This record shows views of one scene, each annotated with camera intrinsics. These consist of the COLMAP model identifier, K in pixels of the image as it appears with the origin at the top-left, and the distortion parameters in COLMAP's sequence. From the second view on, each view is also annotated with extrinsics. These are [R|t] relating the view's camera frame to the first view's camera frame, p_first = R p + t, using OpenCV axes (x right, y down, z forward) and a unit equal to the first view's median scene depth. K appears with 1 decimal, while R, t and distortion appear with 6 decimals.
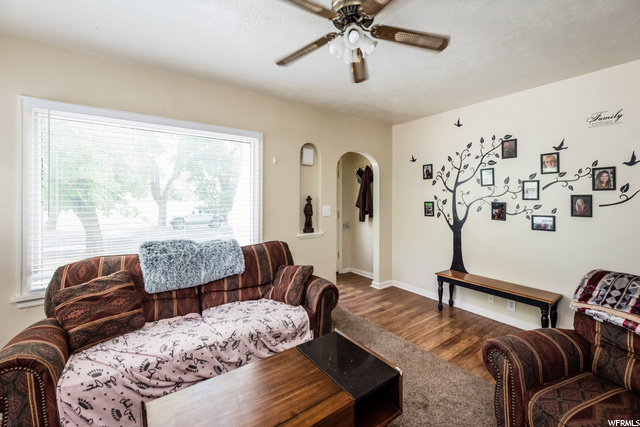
lens RADIAL K [[249.4, 0, 306.8], [0, 249.4, 198.2], [0, 0, 1]] dist [0.000436, -0.000047]
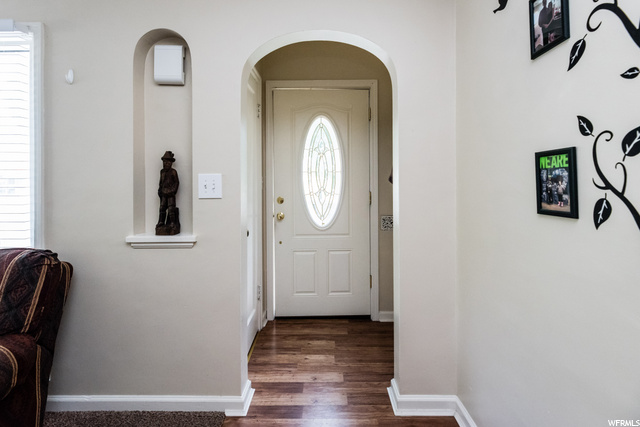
lens RADIAL K [[267.3, 0, 321.8], [0, 267.3, 180.0], [0, 0, 1]] dist [0.006805, -0.000527]
pose [[0.828431, -0.006220, -0.560057, 0.549530], [0.004176, 0.999979, -0.004929, 0.049680], [0.560076, 0.001744, 0.828439, 0.835228]]
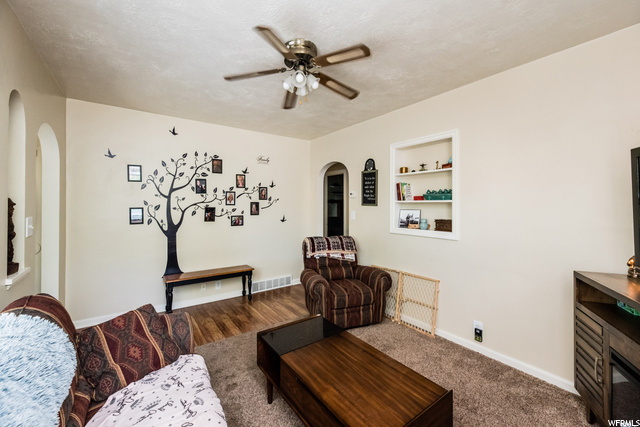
lens RADIAL K [[267.3, 0, 322.1], [0, 267.3, 204.6], [0, 0, 1]] dist [0.006805, -0.000527]
pose [[-0.005599, 0.002030, 0.999982, -0.554955], [-0.002307, 0.999995, -0.002043, 0.004967], [-0.999982, -0.002318, -0.005595, 0.428678]]
